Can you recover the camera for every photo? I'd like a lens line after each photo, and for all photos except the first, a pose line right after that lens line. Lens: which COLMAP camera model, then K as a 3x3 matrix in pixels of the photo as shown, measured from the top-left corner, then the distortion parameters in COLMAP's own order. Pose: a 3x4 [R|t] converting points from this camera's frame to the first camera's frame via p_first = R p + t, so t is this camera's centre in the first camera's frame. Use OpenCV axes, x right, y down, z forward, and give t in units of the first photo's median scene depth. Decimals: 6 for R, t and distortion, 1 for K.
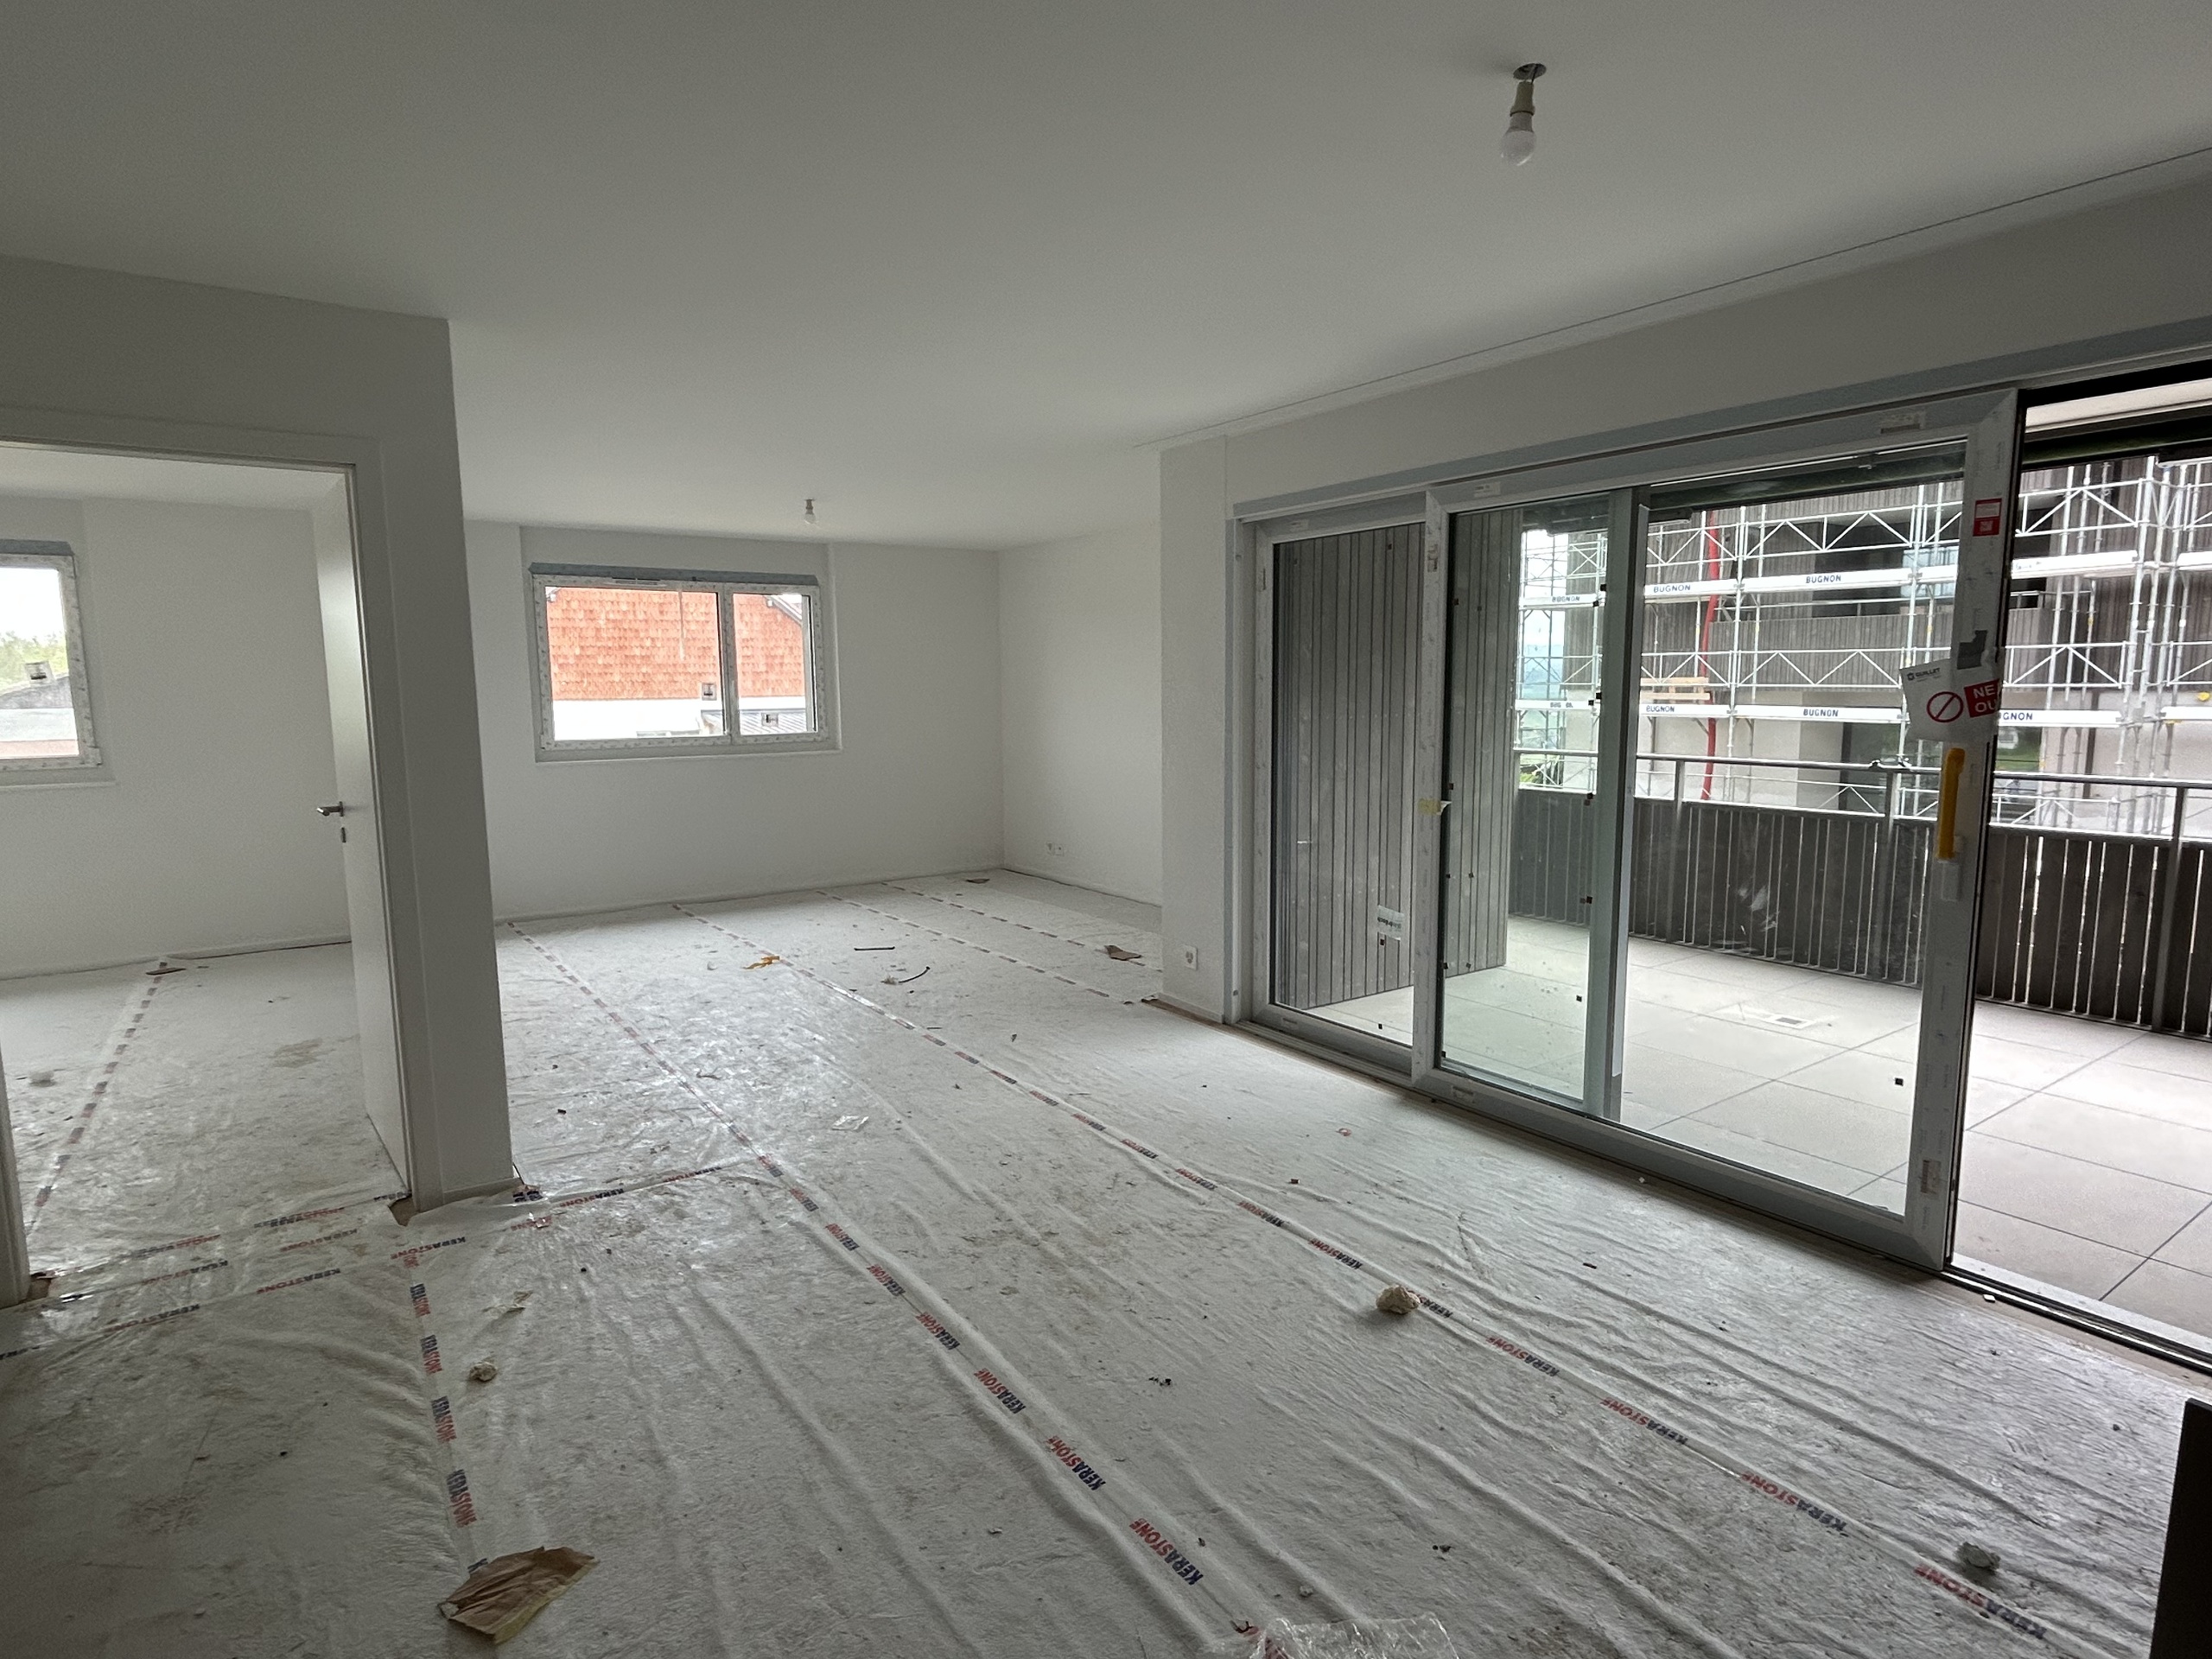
lens RADIAL K [[1184.6, 0, 1098.3], [0, 1184.6, 834.6], [0, 0, 1]] dist [-0.018320, 0.000468]
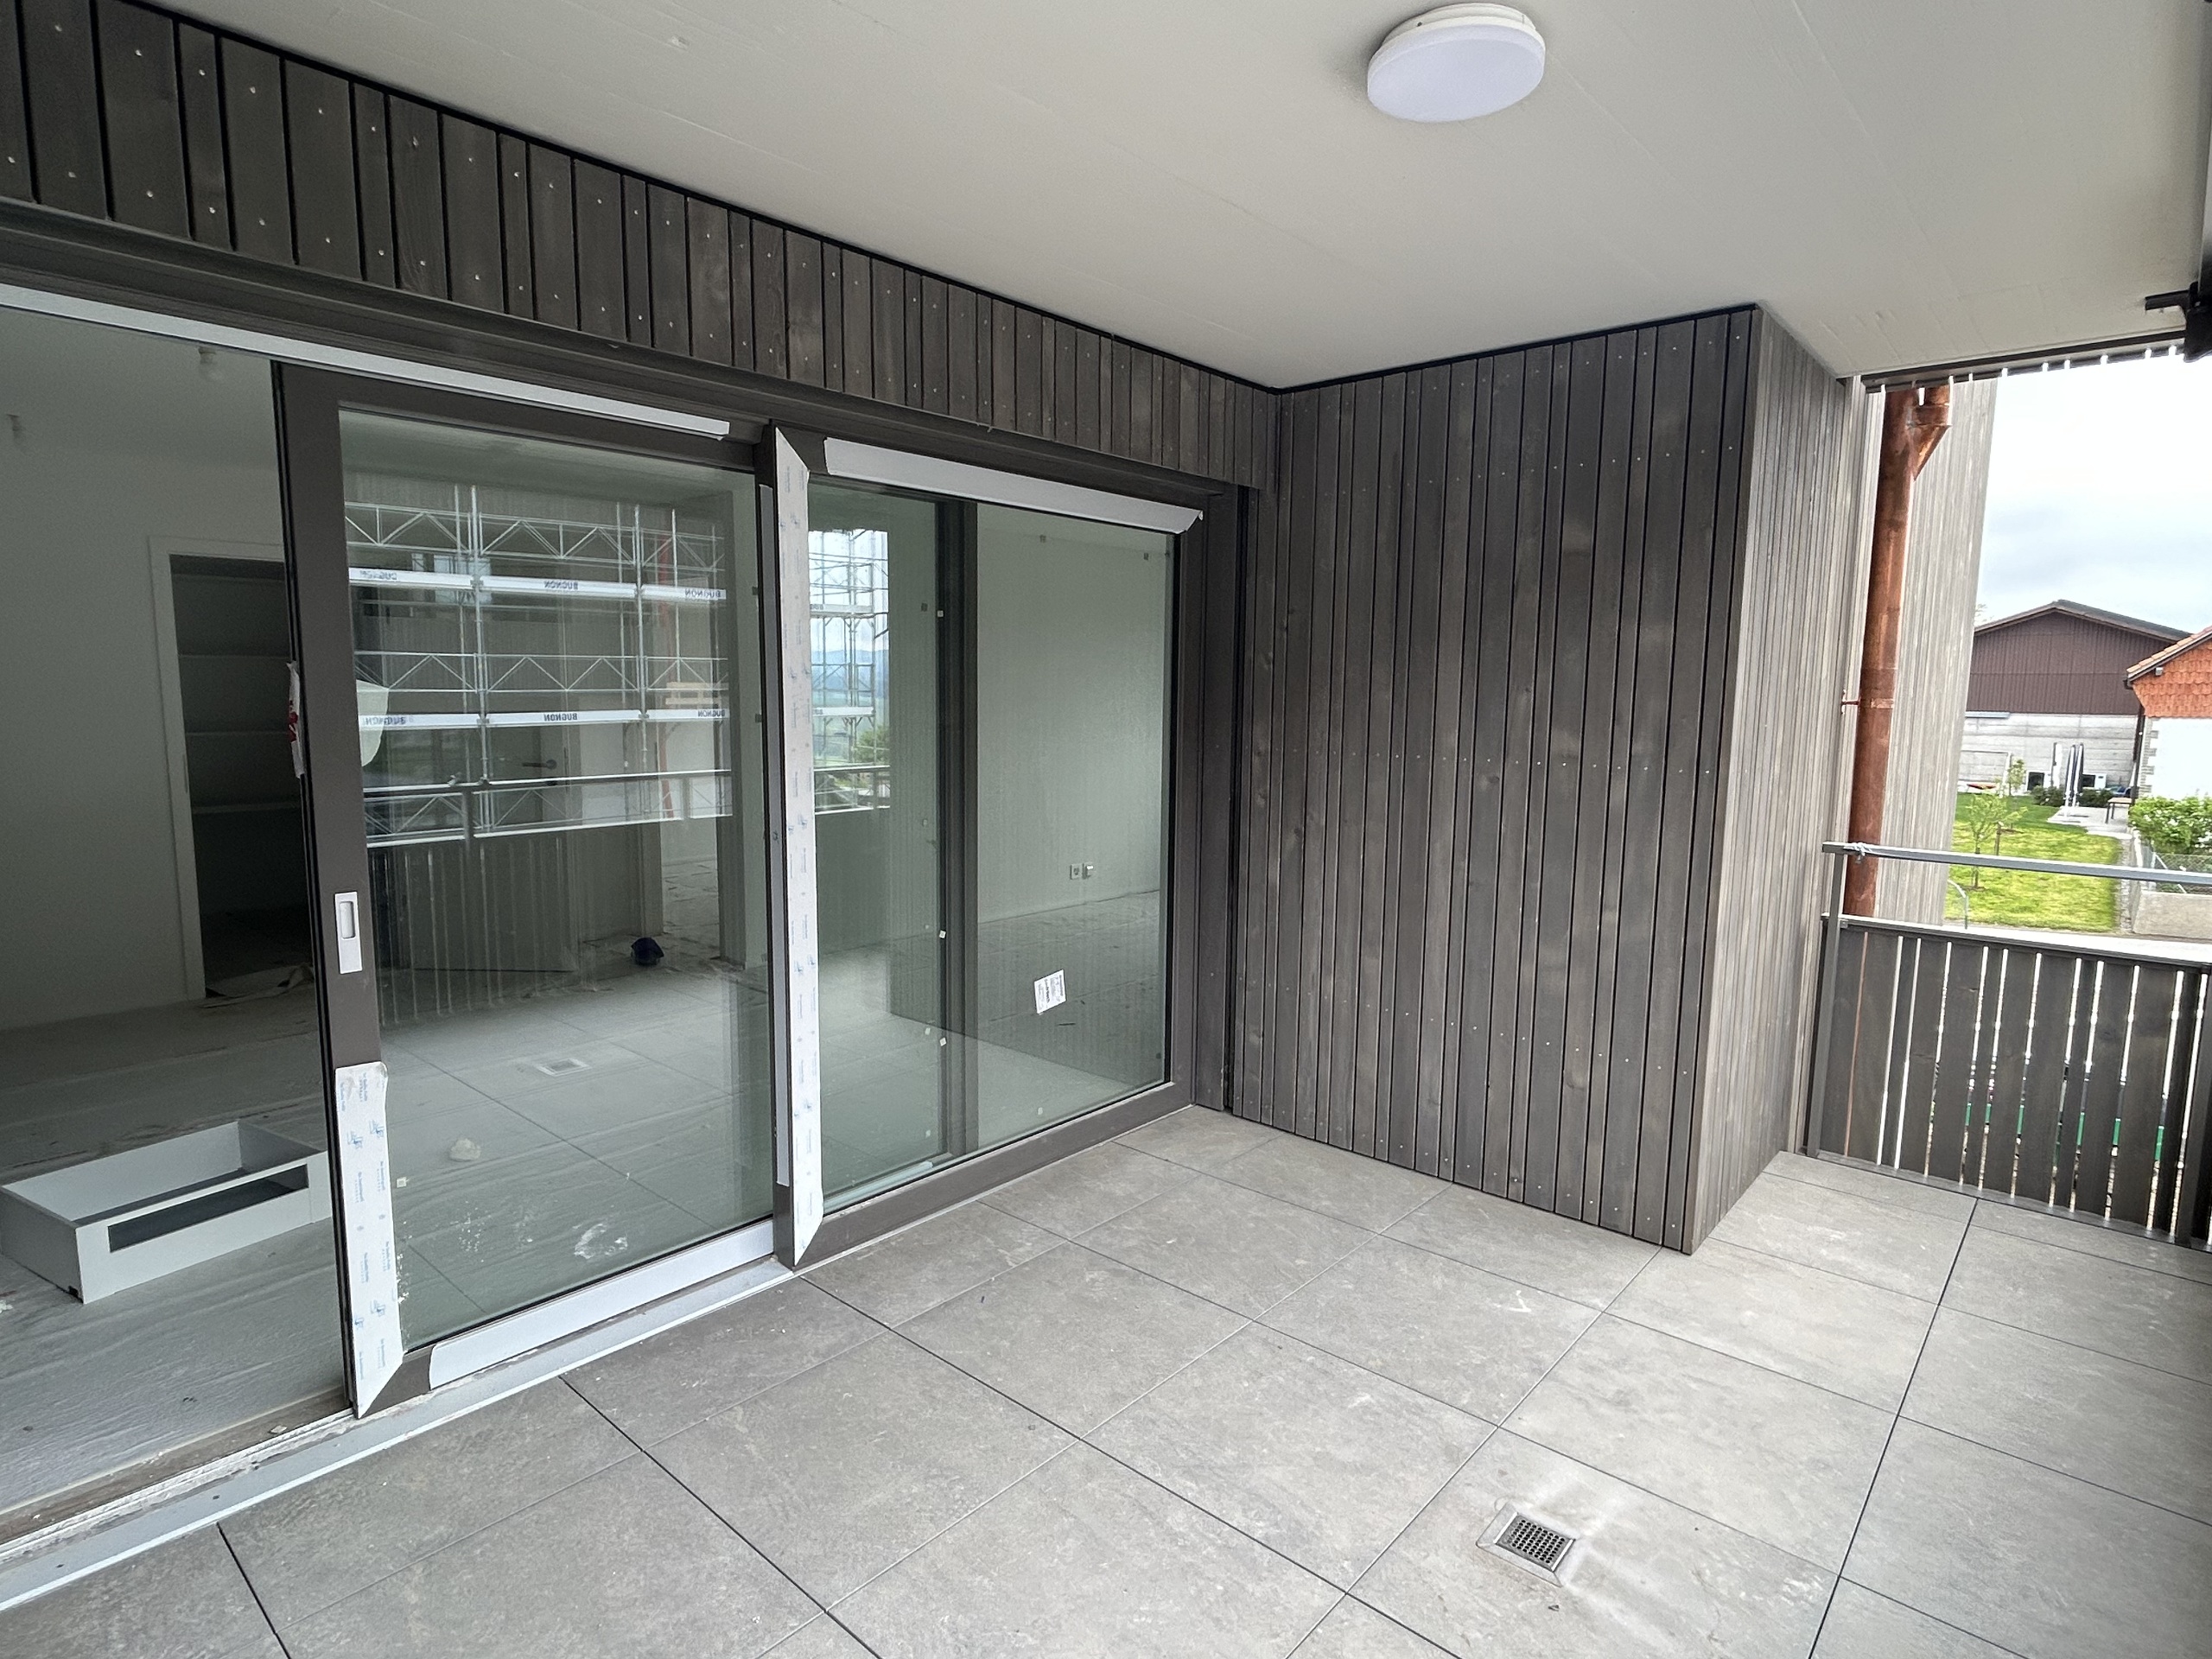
lens RADIAL K [[1184.6, 0, 1107.2], [0, 1184.6, 830.2], [0, 0, 1]] dist [-0.018320, 0.000468]
pose [[0.240834, 0.127932, -0.962098, 0.864921], [-0.138408, 0.985671, 0.096420, -0.101995], [0.960647, 0.109941, 0.255090, 0.679393]]
